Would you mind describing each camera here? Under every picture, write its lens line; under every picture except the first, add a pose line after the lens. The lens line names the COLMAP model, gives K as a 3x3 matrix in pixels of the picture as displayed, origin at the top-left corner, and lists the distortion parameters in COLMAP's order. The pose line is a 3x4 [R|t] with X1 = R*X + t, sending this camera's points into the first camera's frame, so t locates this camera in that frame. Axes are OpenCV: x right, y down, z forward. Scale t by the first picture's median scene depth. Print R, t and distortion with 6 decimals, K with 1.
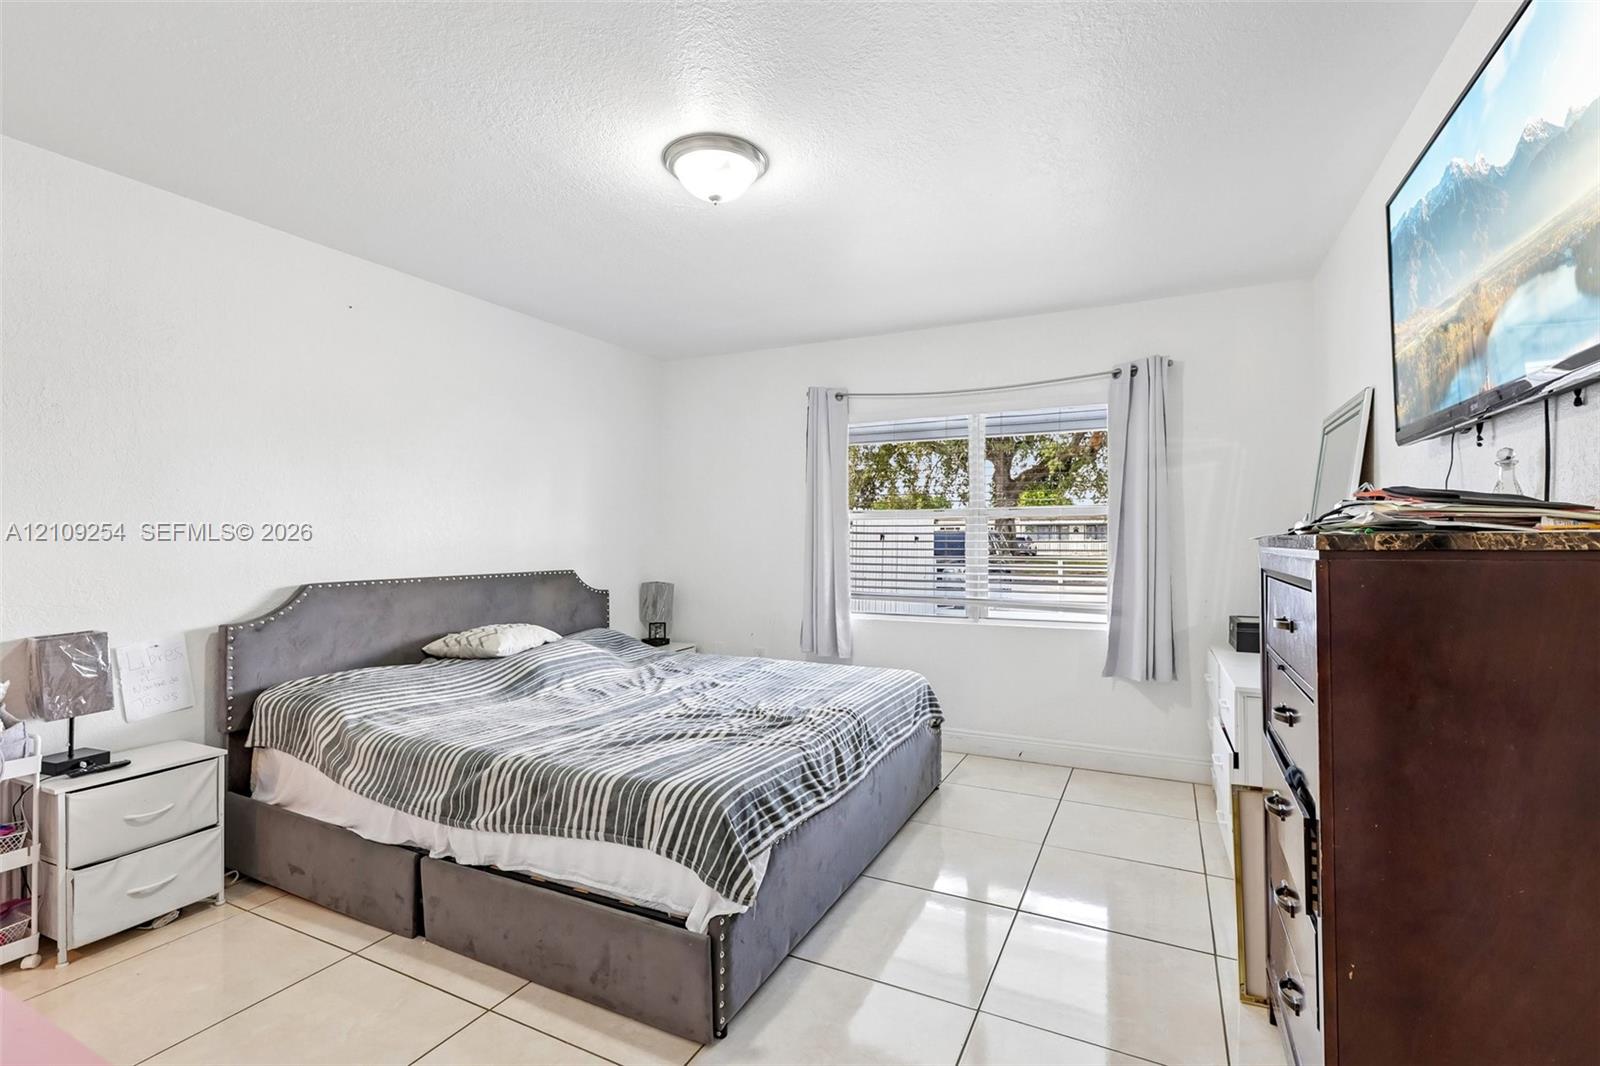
lens RADIAL K [[736.4, 0, 798.1], [0, 736.4, 520.4], [0, 0, 1]] dist [0.000708, 0.000938]
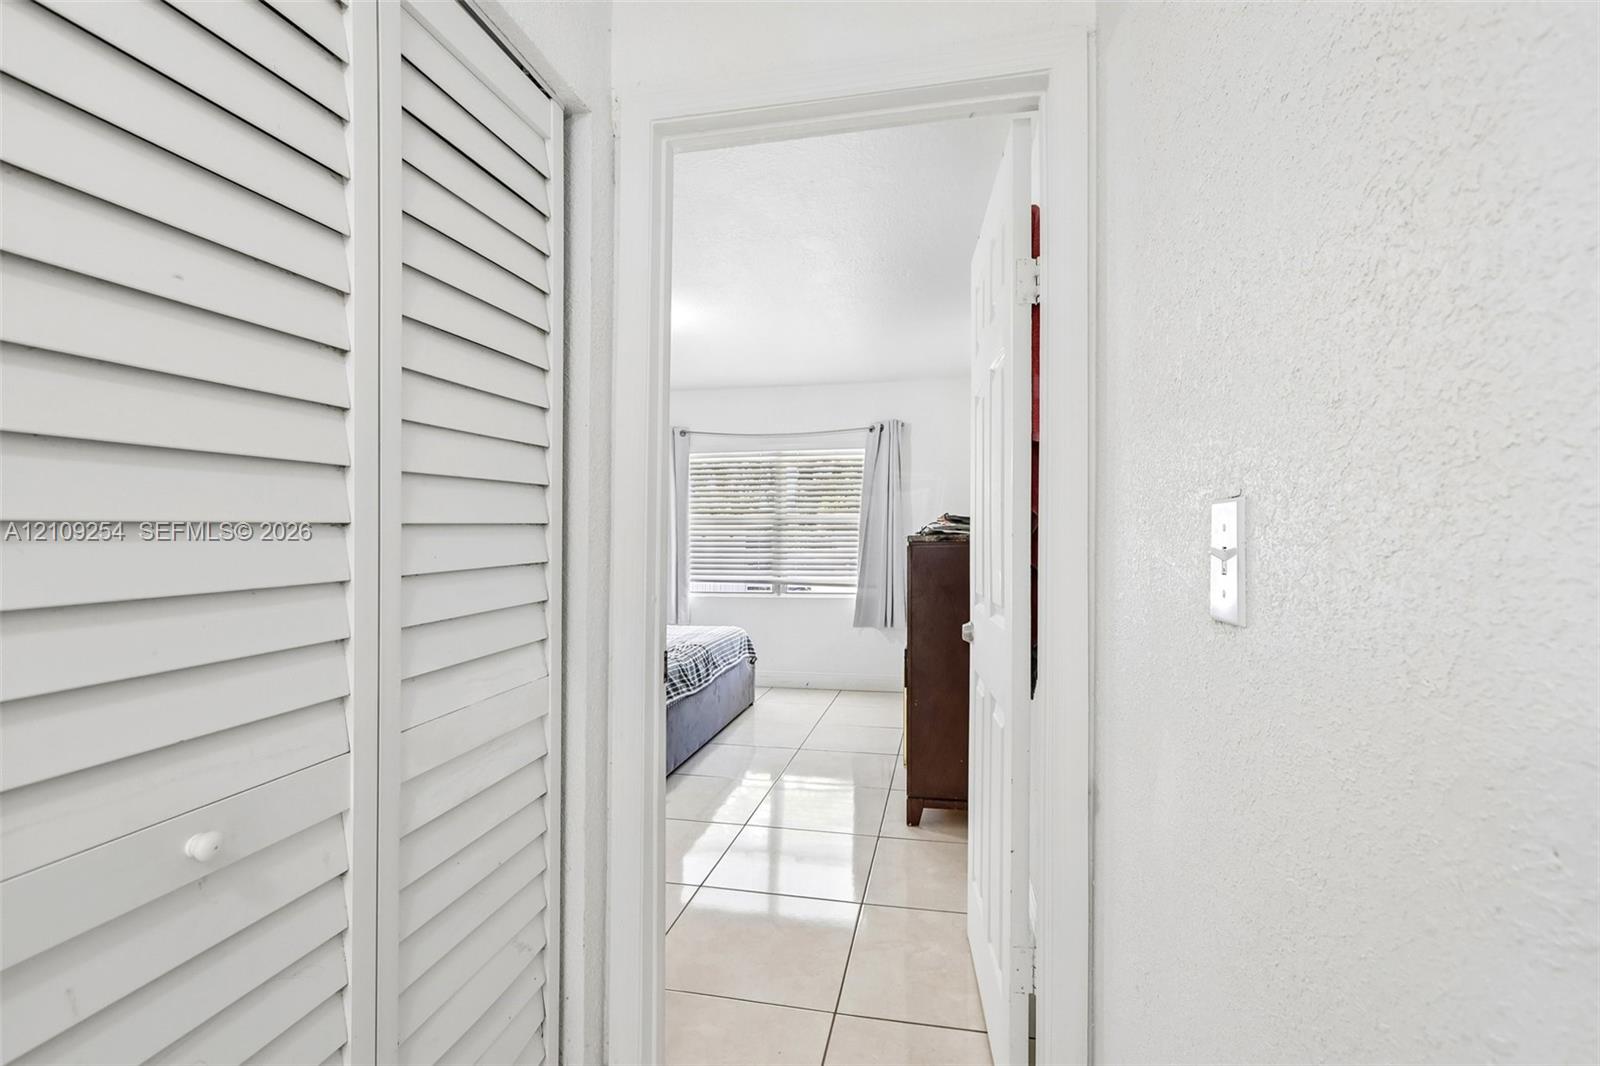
lens RADIAL K [[736.4, 0, 798.6], [0, 736.4, 531.7], [0, 0, 1]] dist [0.000708, 0.000938]
pose [[0.965491, 0.008924, 0.260282, -0.144602], [-0.012482, 0.999850, 0.012018, -0.008598], [-0.260136, -0.014852, 0.965458, -0.597649]]
